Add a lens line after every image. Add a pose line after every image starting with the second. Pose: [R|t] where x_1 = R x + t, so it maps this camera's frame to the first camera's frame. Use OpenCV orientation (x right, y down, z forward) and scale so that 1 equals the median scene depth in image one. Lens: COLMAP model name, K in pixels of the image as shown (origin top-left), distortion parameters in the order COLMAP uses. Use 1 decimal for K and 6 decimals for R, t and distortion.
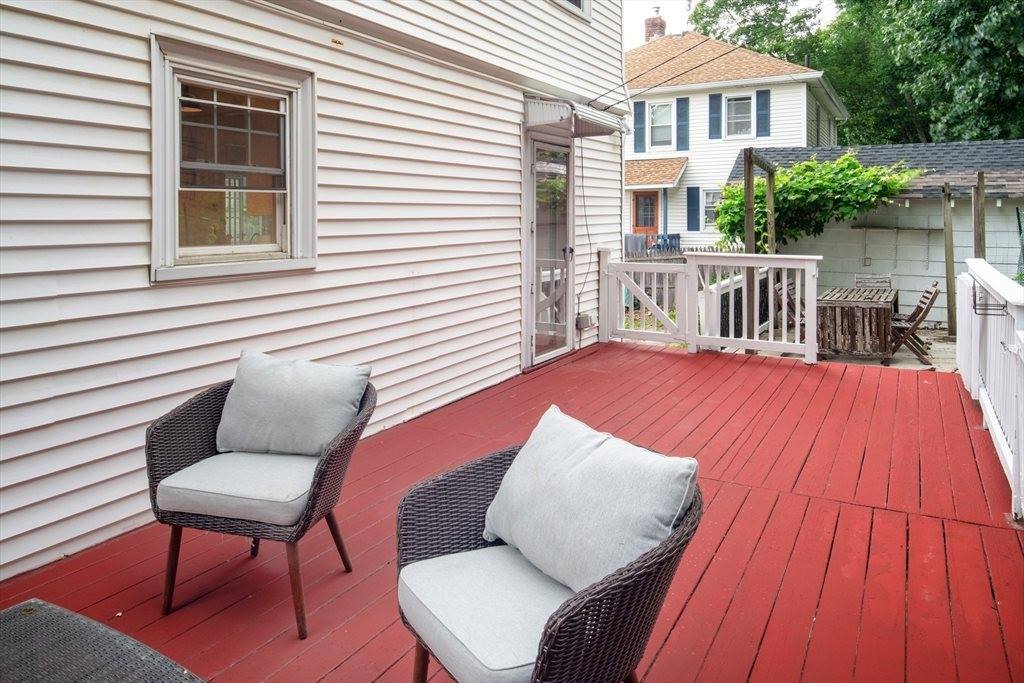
lens RADIAL K [[706.5, 0, 511.7], [0, 706.5, 229.4], [0, 0, 1]] dist [-0.002524, -0.001004]
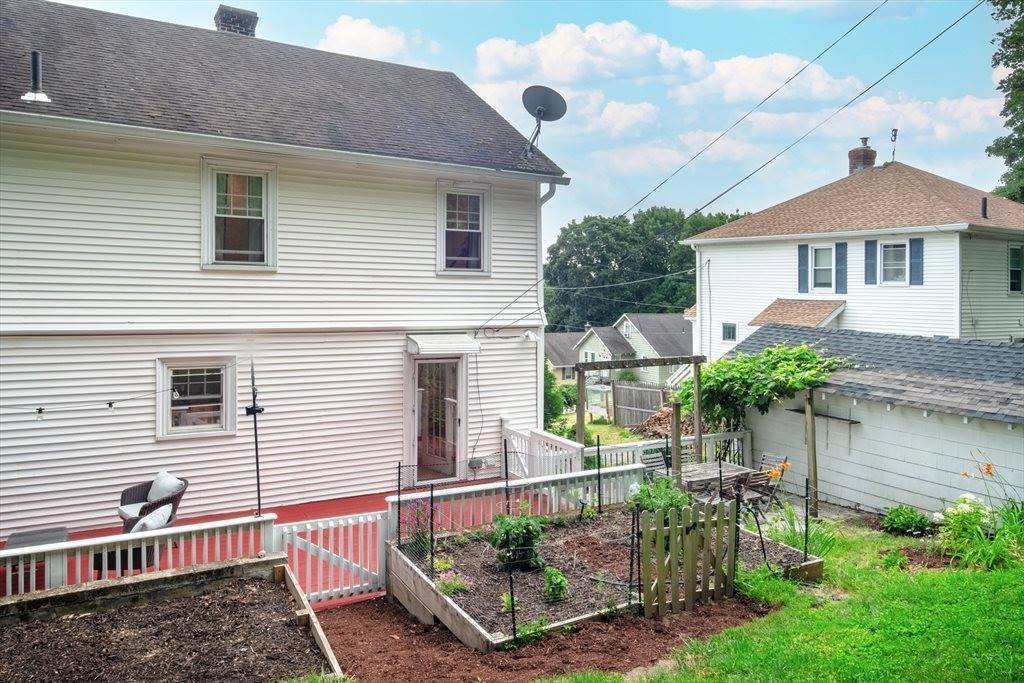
lens RADIAL K [[715.0, 0, 515.8], [0, 715.0, 294.8], [0, 0, 1]] dist [-0.002827, -0.002039]
pose [[0.864952, 0.030630, -0.500918, 0.371822], [-0.036406, 0.999336, -0.001757, -0.095855], [0.500532, 0.019756, 0.865493, -0.139104]]
